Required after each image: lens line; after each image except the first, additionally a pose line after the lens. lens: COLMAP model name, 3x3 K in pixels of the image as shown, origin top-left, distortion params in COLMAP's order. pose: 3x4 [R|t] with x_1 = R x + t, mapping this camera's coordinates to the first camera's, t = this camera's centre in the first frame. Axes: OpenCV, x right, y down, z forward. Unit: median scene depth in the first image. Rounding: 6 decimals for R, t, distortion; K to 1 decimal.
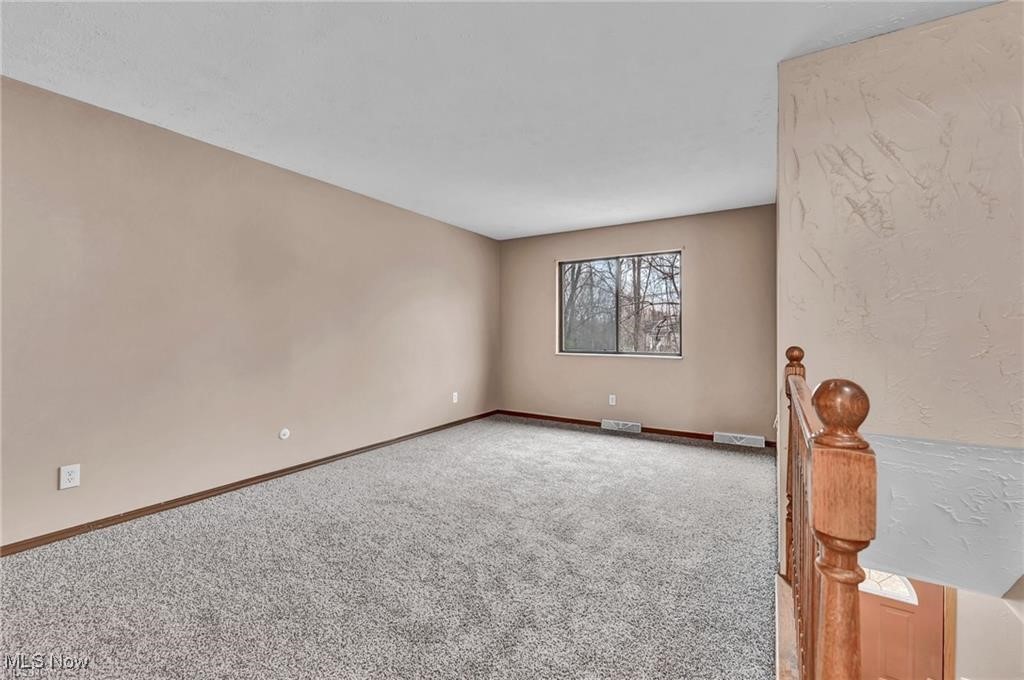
lens RADIAL K [[415.5, 0, 510.8], [0, 415.5, 332.6], [0, 0, 1]] dist [-0.009375, -0.001601]
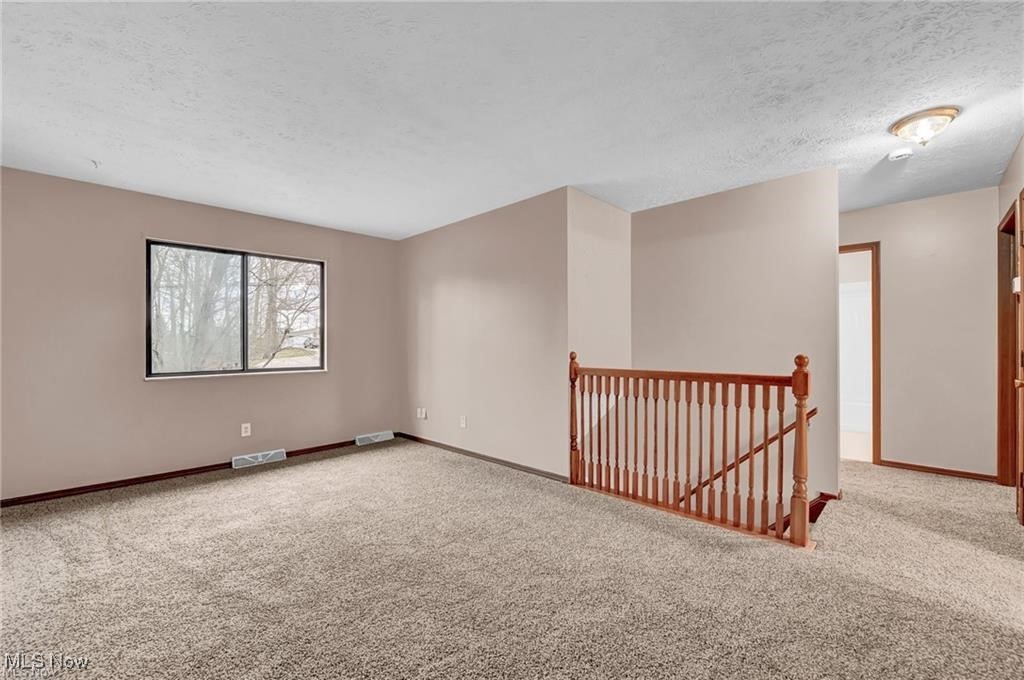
lens RADIAL K [[415.5, 0, 510.3], [0, 415.5, 342.2], [0, 0, 1]] dist [-0.009375, -0.001601]
pose [[0.236885, -0.002579, 0.971534, -0.472629], [0.007967, 0.999968, 0.000712, -0.004602], [-0.971505, 0.007571, 0.236898, 0.357921]]
